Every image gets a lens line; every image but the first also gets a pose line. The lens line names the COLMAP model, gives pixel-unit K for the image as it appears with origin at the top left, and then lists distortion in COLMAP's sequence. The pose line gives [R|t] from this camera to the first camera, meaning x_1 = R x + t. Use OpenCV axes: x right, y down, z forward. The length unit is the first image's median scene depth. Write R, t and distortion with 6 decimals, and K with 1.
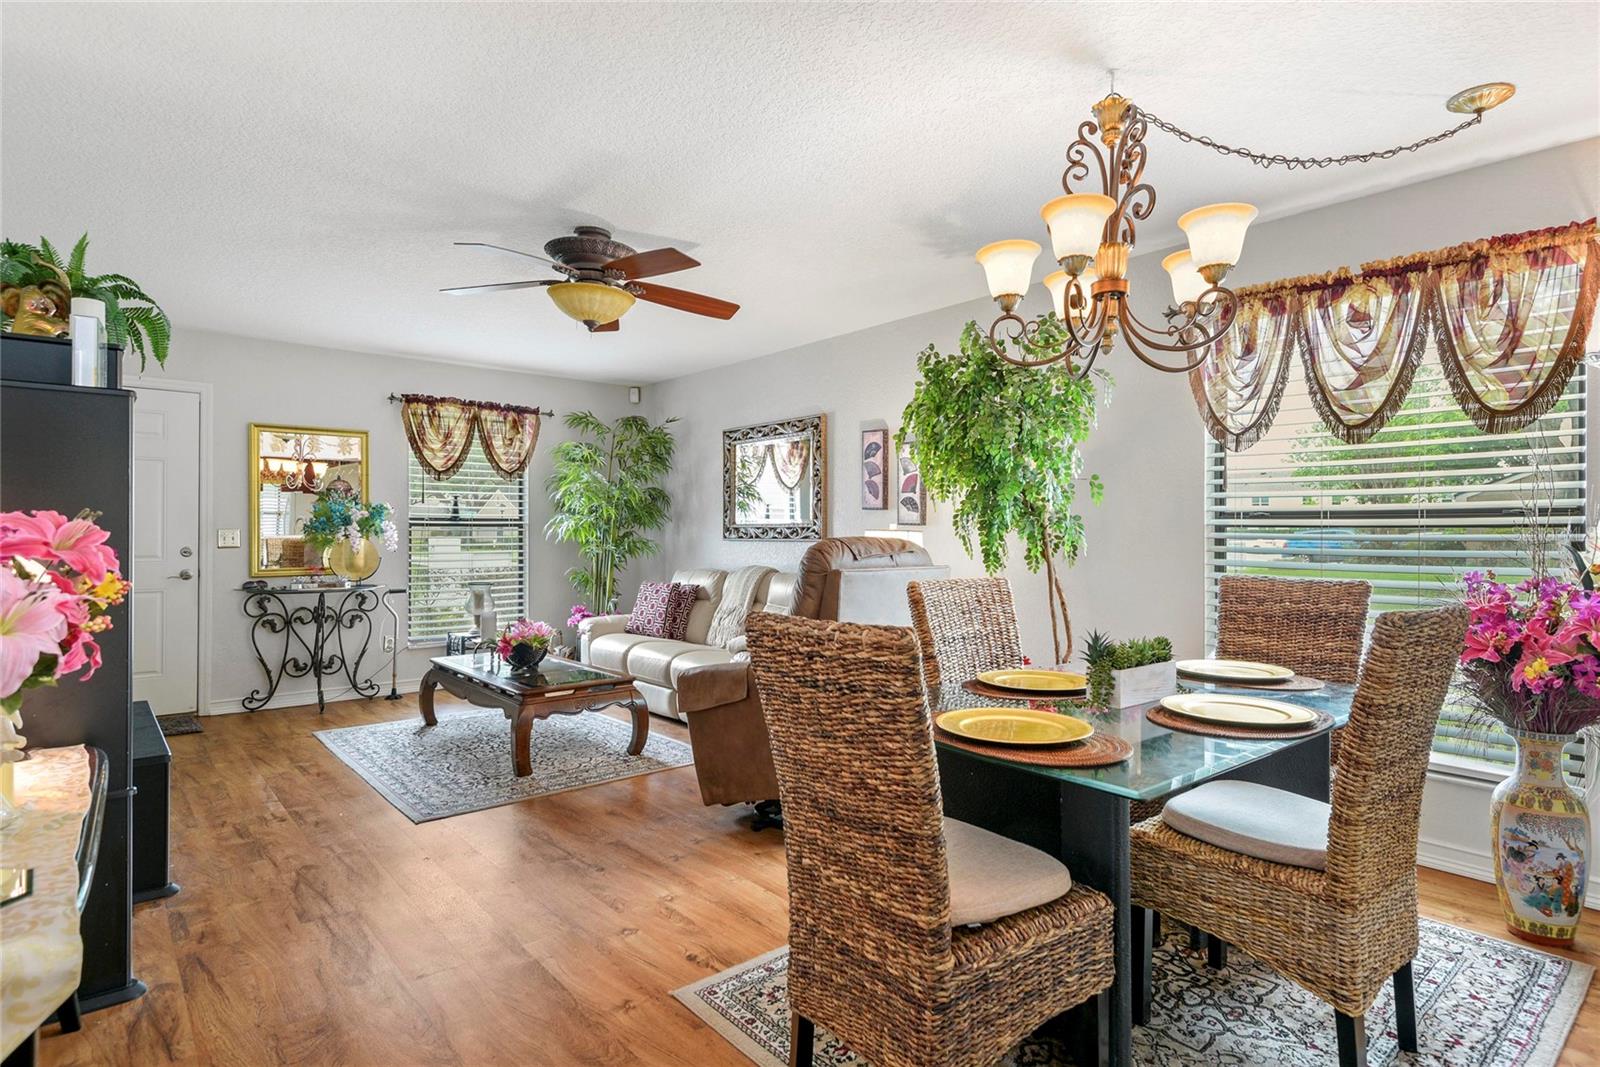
lens RADIAL K [[832.9, 0, 800.0], [0, 832.9, 533.5], [0, 0, 1]] dist [0.039340, -0.031057]
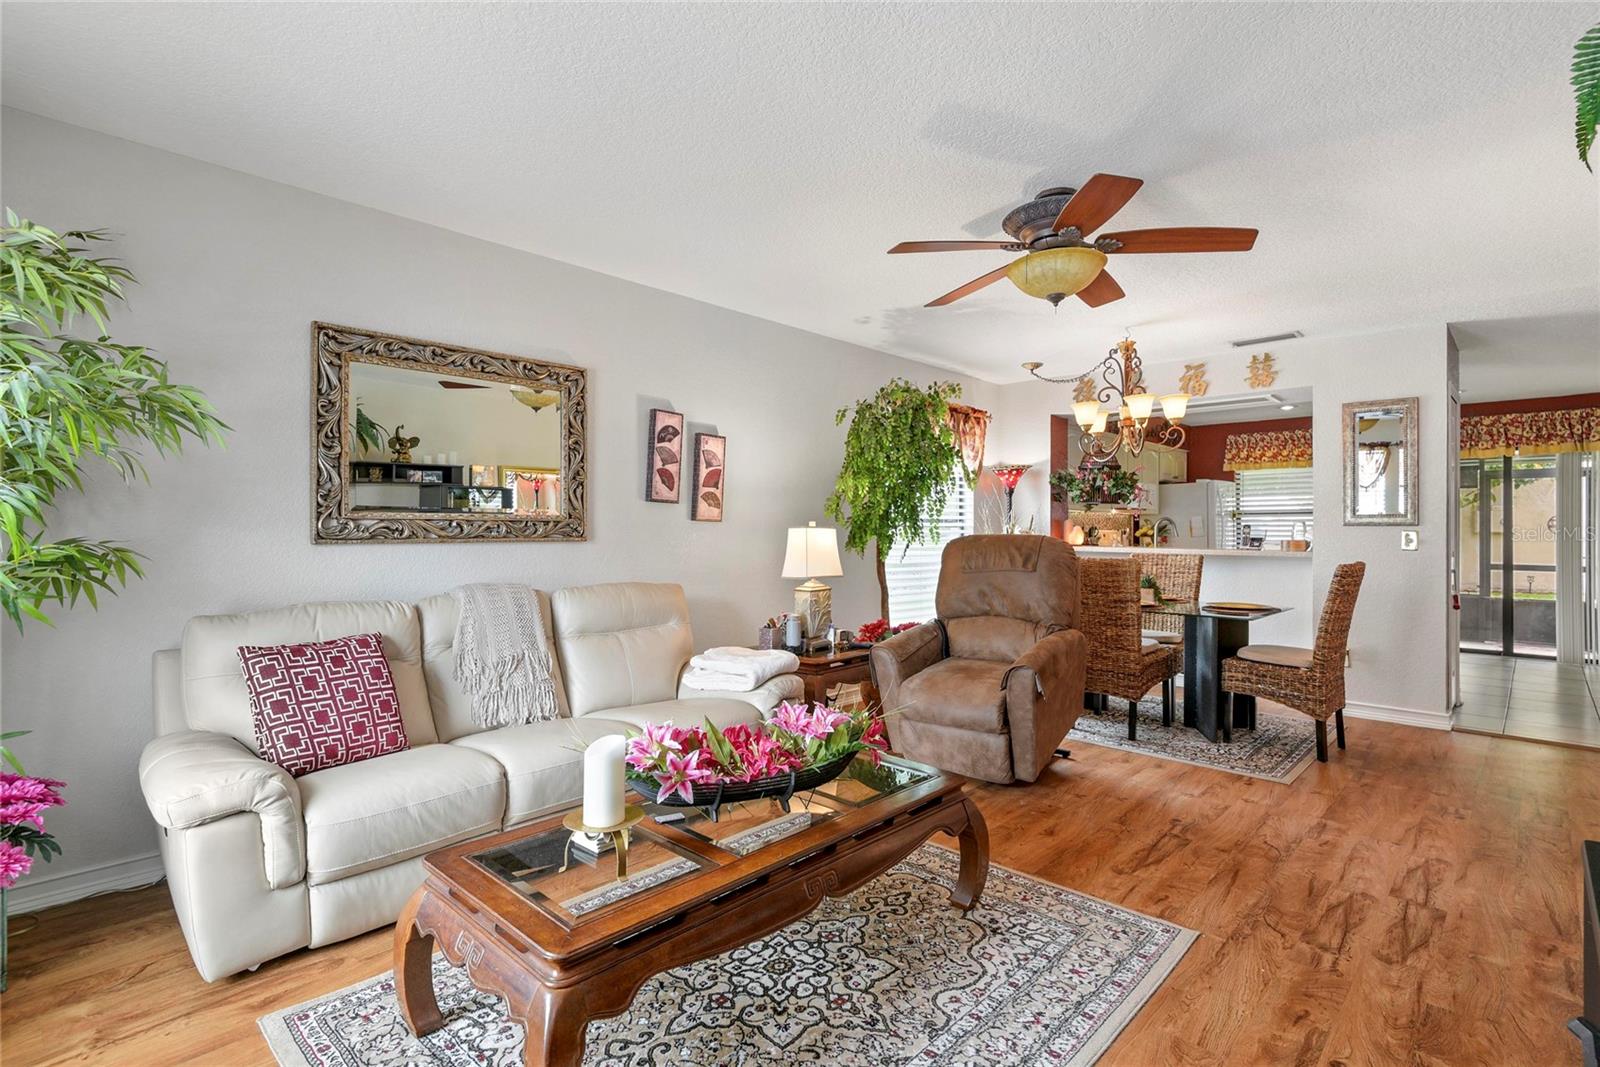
lens RADIAL K [[768.3, 0, 800.0], [0, 768.3, 533.5], [0, 0, 1]] dist [0.030036, -0.027611]
pose [[-0.106446, -0.007549, 0.994290, -1.116731], [-0.004281, 0.999965, 0.007134, -0.004109], [-0.994309, -0.003497, -0.106475, 1.461334]]
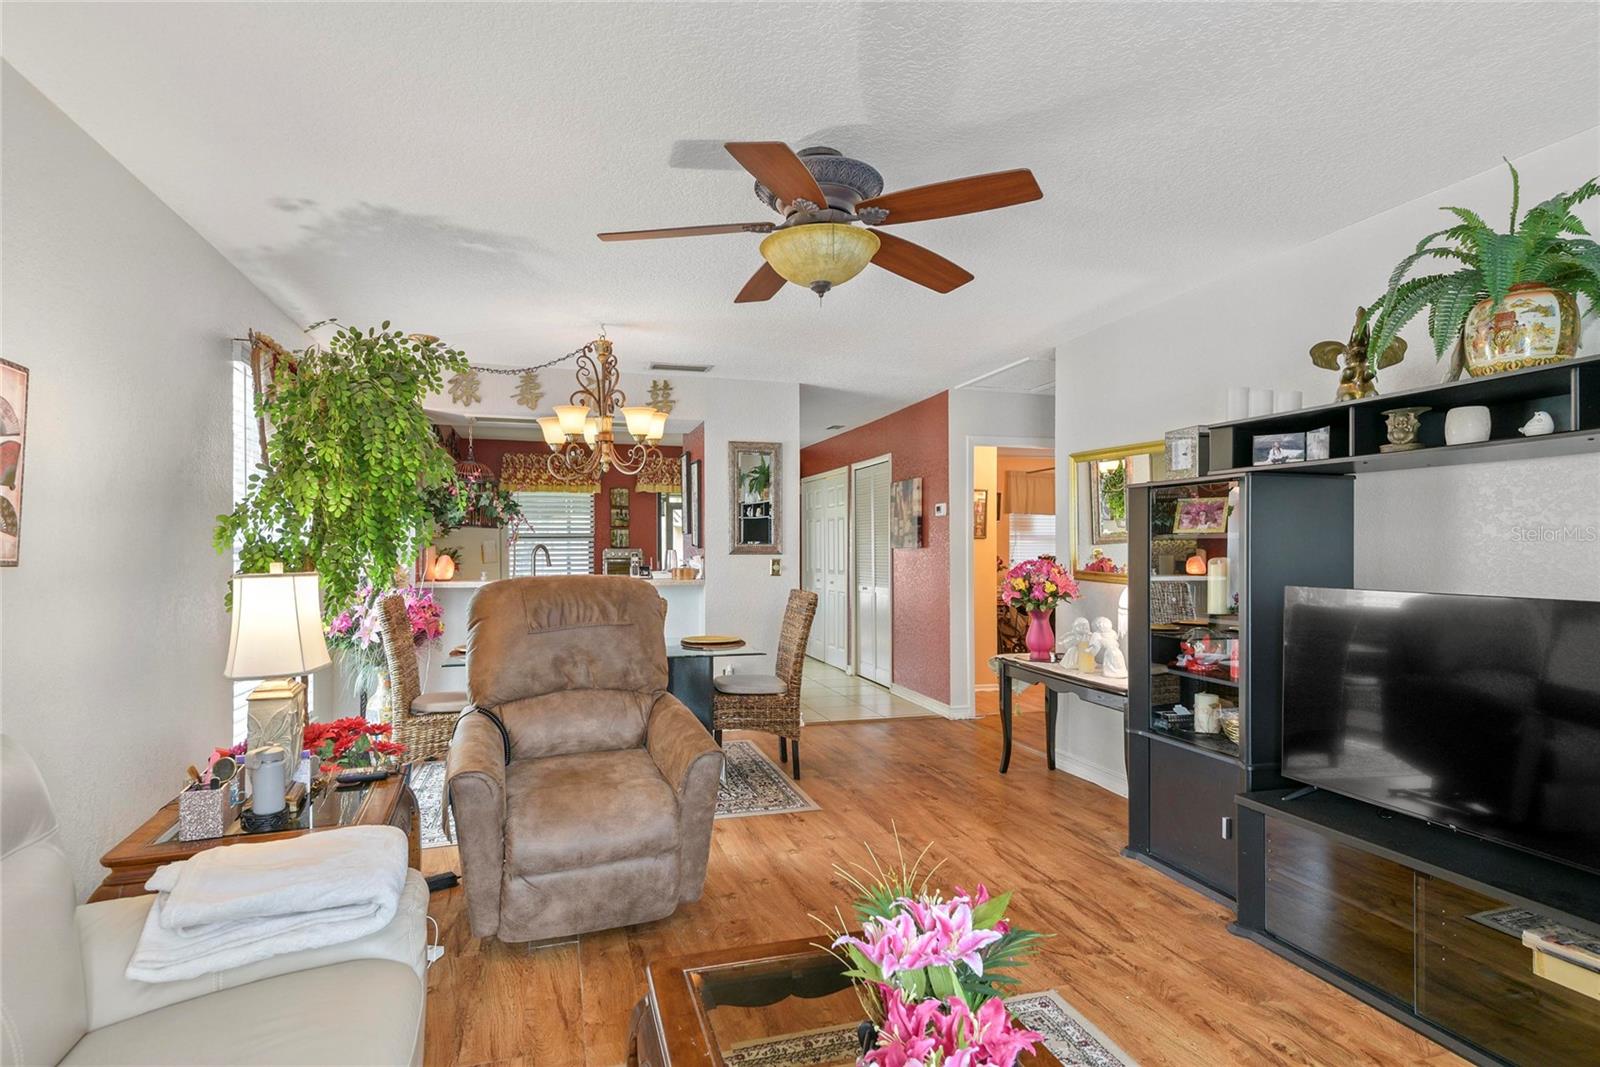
lens RADIAL K [[827.0, 0, 798.6], [0, 827.0, 555.8], [0, 0, 1]] dist [0.010936, -0.000956]
pose [[-0.915287, -0.007323, 0.402736, -0.557304], [-0.003351, 0.999939, 0.010566, -0.029850], [-0.402788, 0.008322, -0.915255, 1.779838]]
